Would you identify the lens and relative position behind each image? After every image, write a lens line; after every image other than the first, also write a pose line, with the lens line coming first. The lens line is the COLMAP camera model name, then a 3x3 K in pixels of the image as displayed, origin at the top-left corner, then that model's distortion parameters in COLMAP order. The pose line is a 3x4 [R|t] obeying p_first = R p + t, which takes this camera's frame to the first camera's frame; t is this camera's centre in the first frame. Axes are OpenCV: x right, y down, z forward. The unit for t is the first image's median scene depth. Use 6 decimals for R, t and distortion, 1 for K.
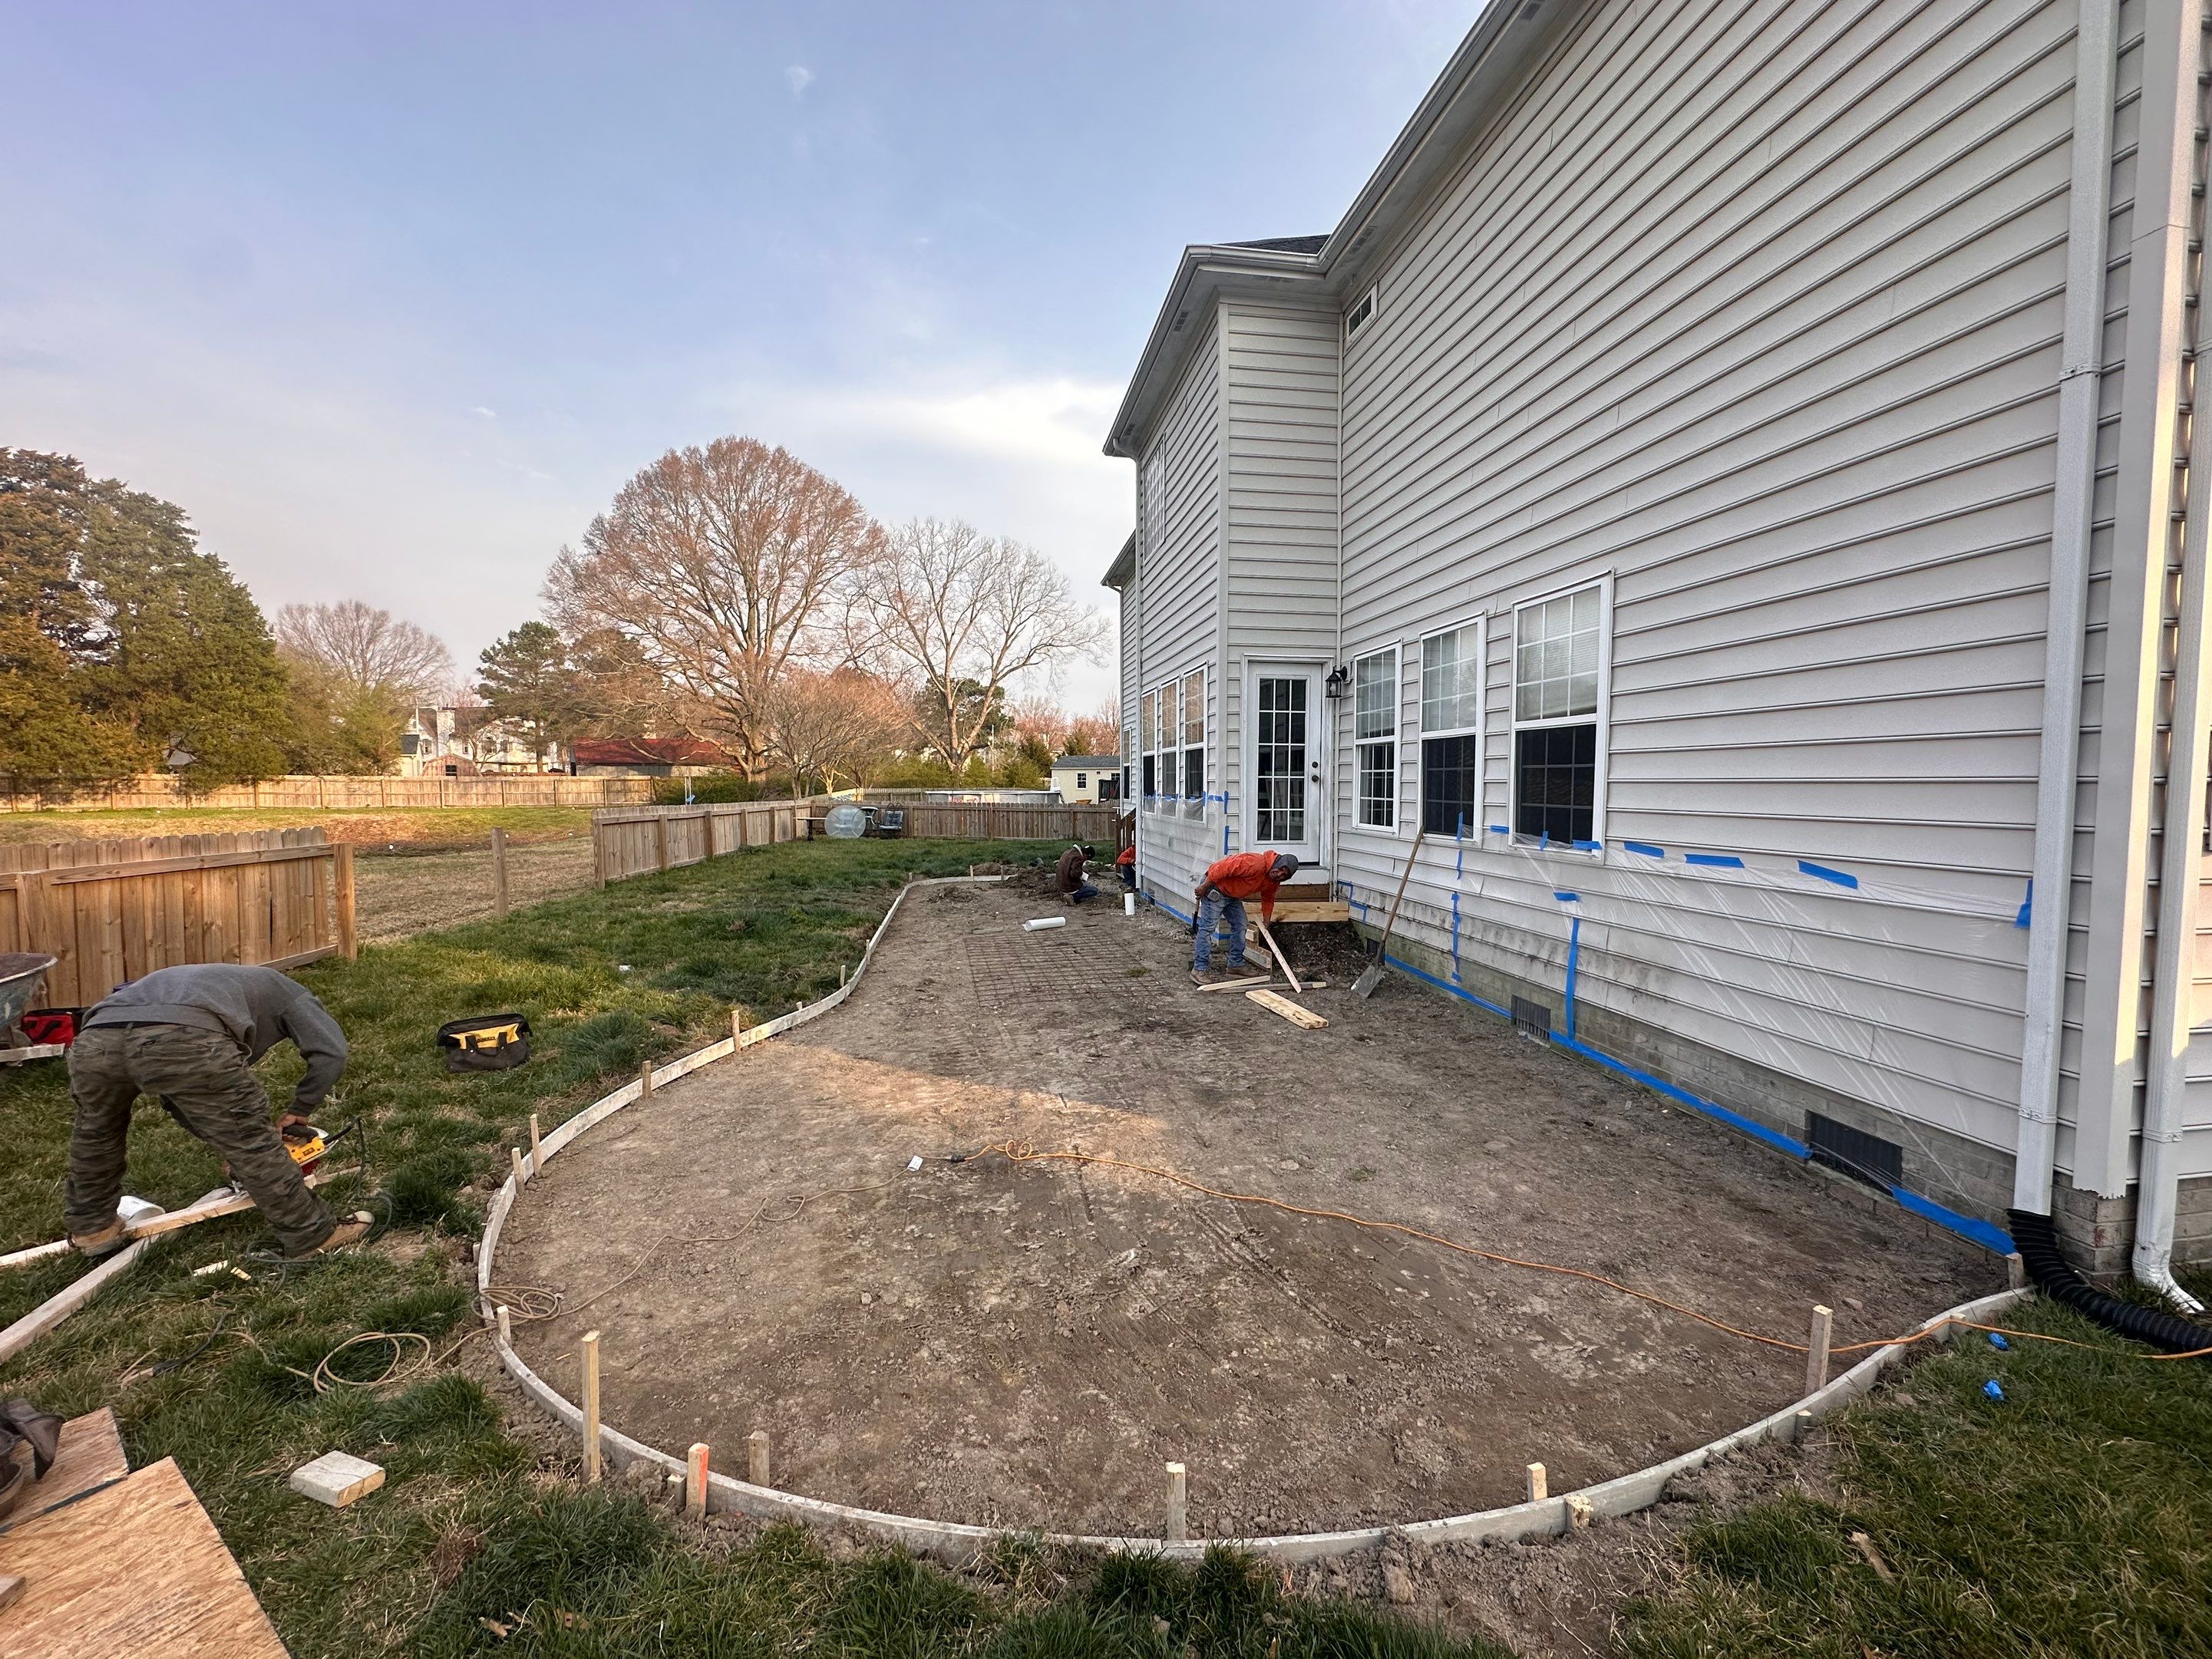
lens RADIAL K [[881.1, 0, 1106.0], [0, 881.1, 829.5], [0, 0, 1]] dist [-0.002616, 0.000160]
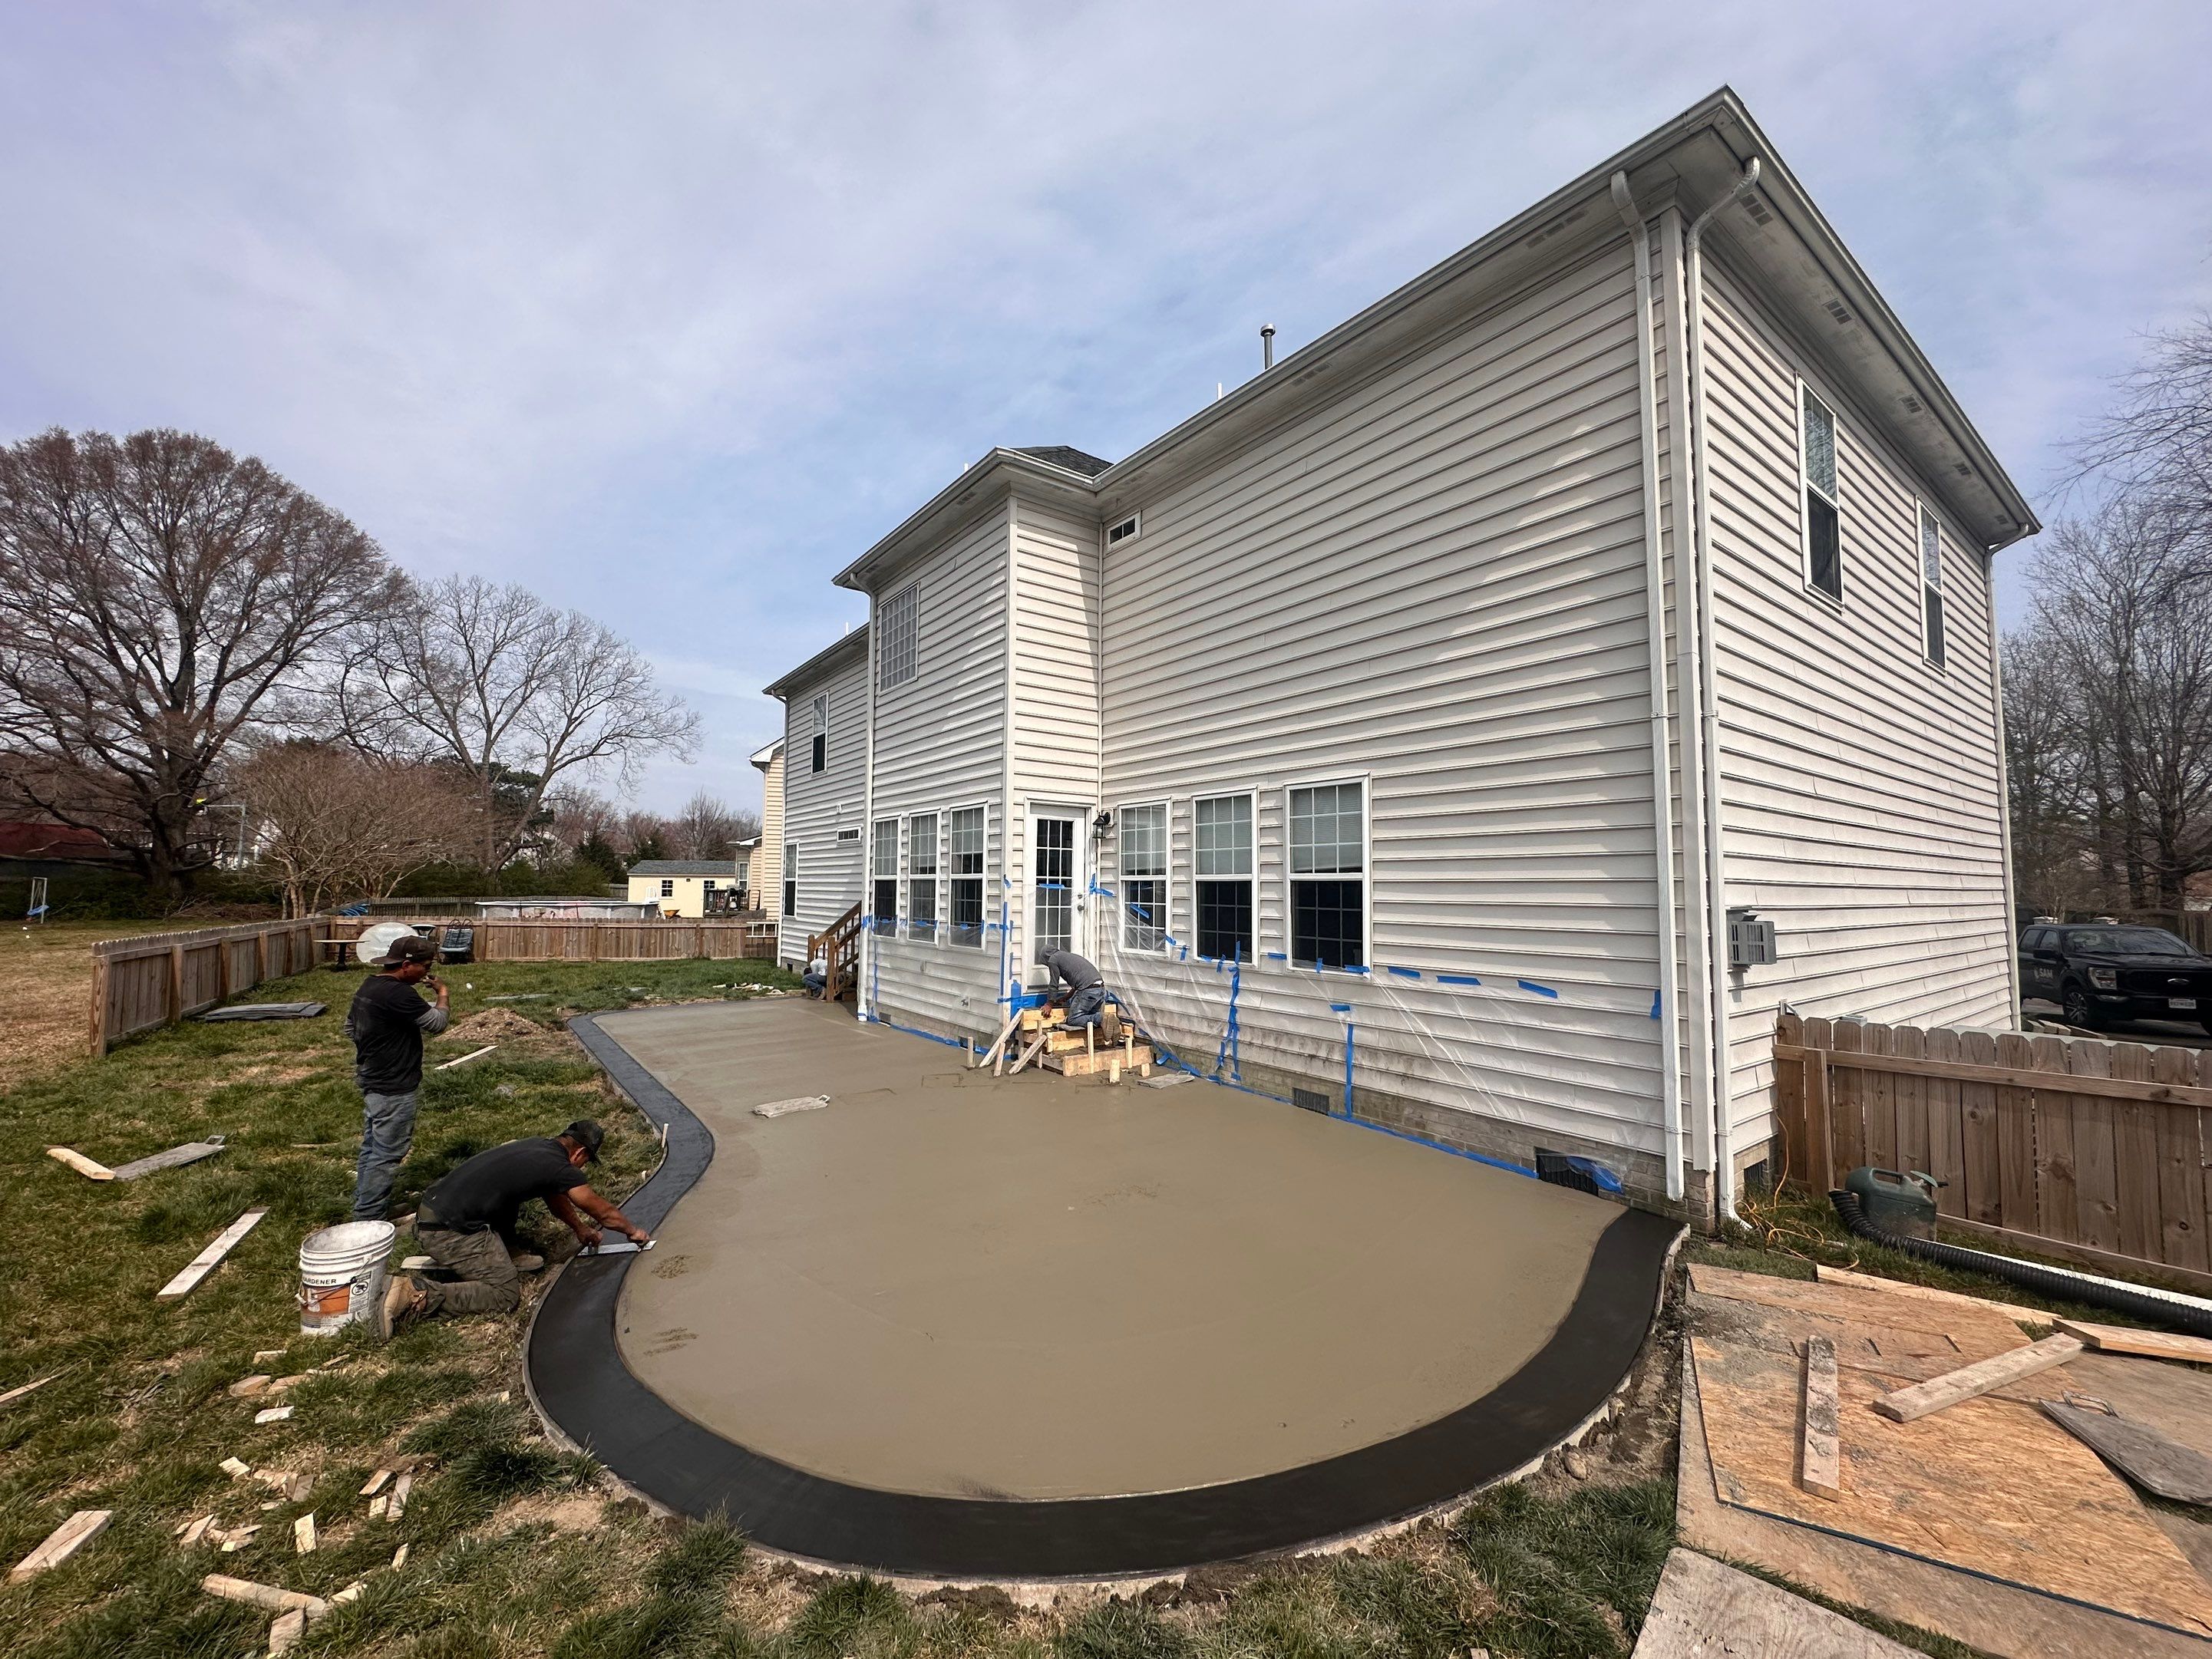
lens RADIAL K [[883.7, 0, 1106.0], [0, 883.7, 829.5], [0, 0, 1]] dist [-0.002690, 0.000138]
pose [[0.888719, 0.039418, 0.456754, -0.255331], [0.015272, 0.993198, -0.115428, -0.026665], [-0.458197, 0.109558, 0.882073, -0.028054]]
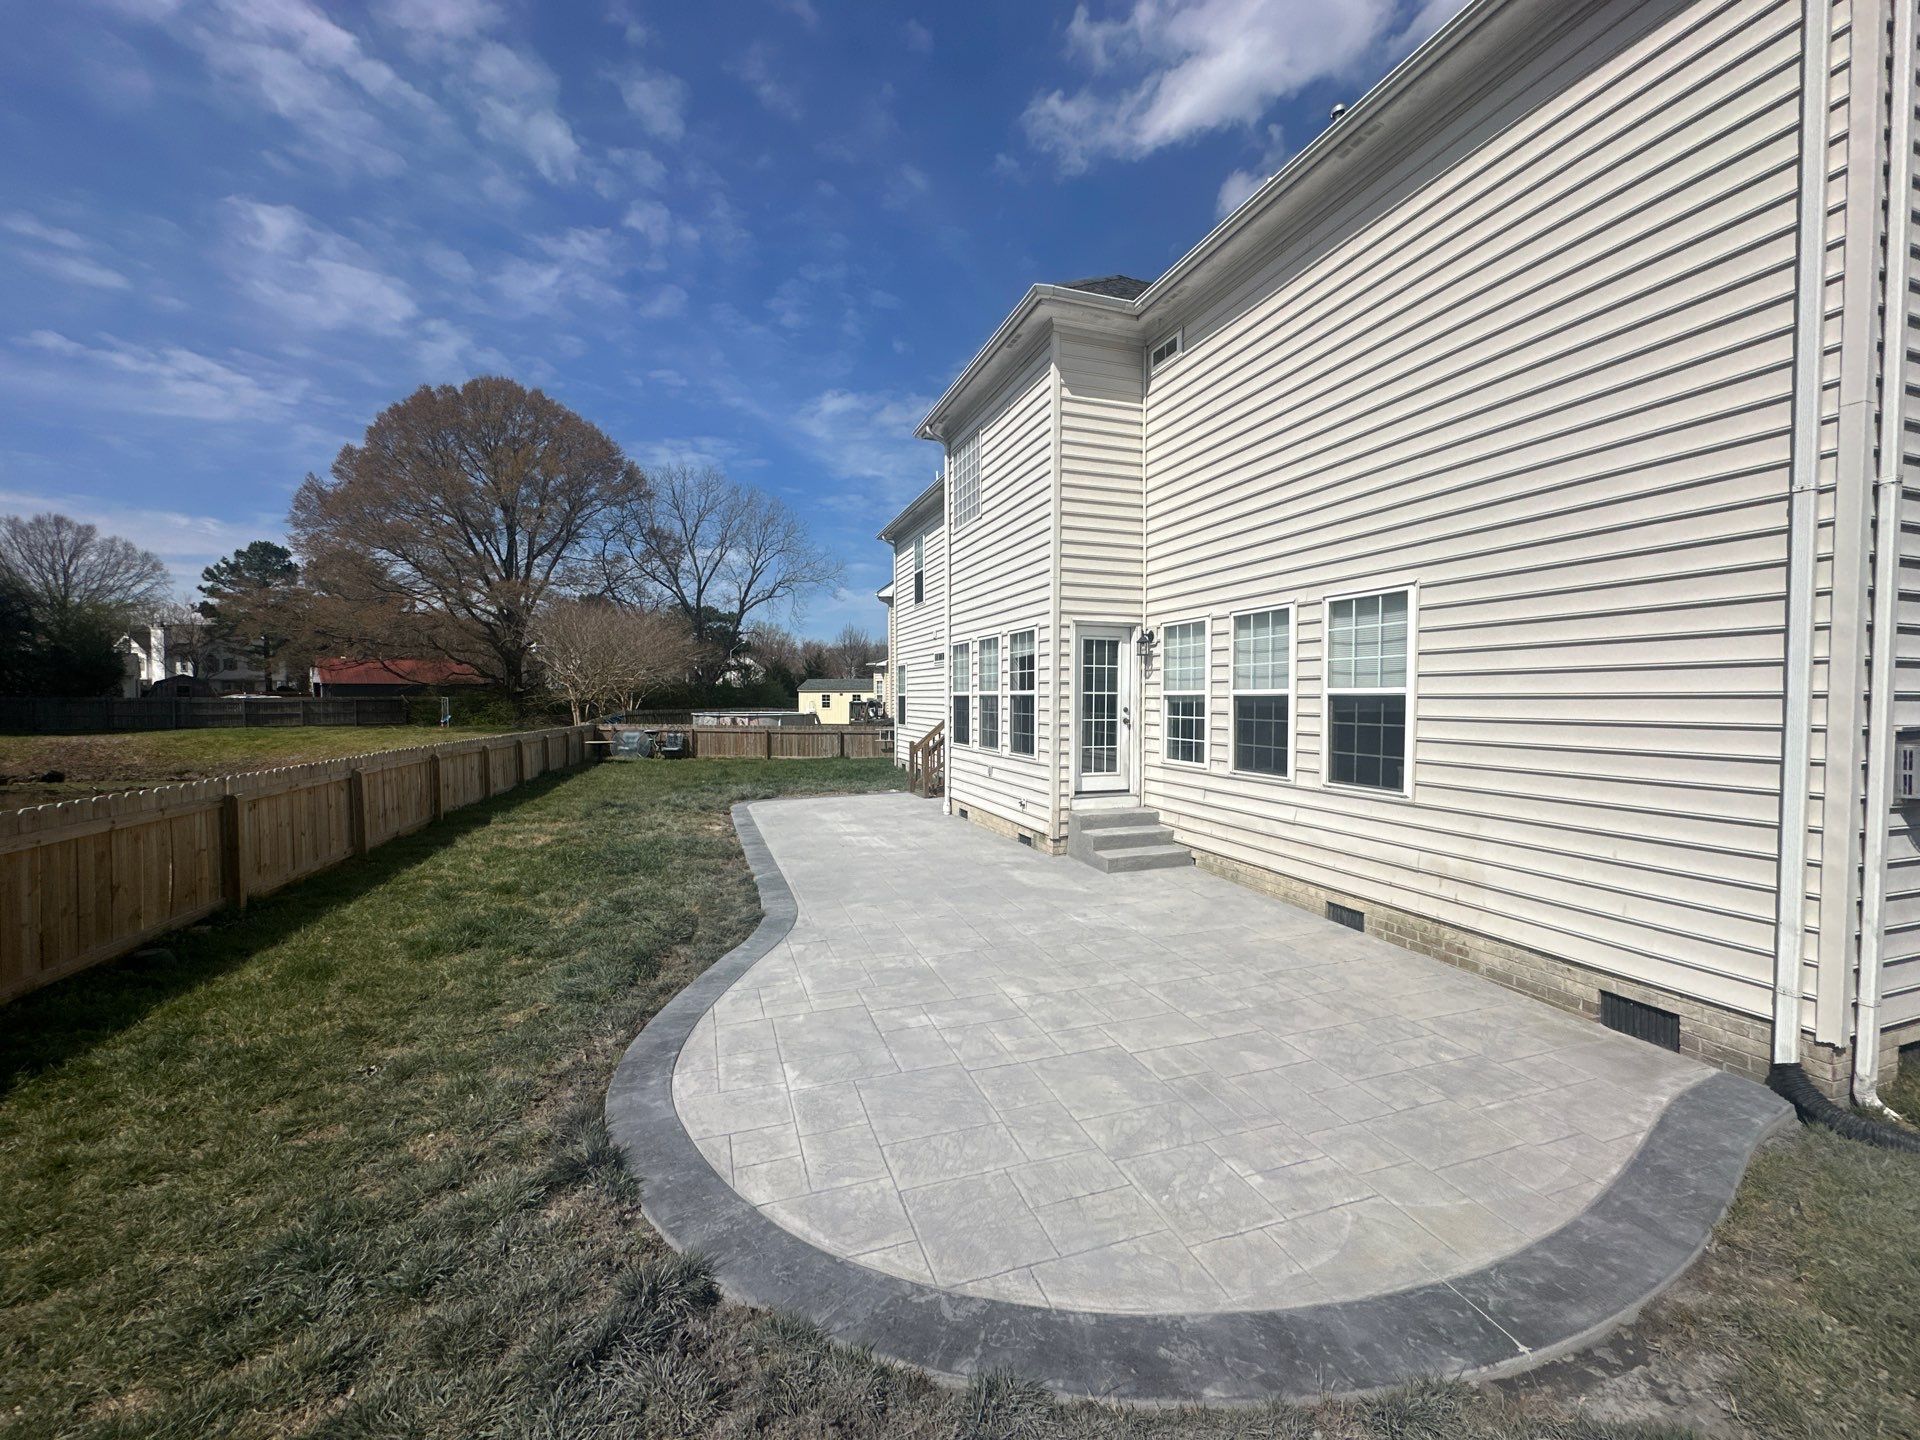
lens RADIAL K [[767.1, 0, 960.0], [0, 767.1, 720.0], [0, 0, 1]] dist [-0.002690, 0.000138]
pose [[0.984770, -0.003058, 0.173838, -0.172613], [0.007463, 0.999667, -0.024691, -0.034579], [-0.173705, 0.025612, 0.984465, -0.004898]]
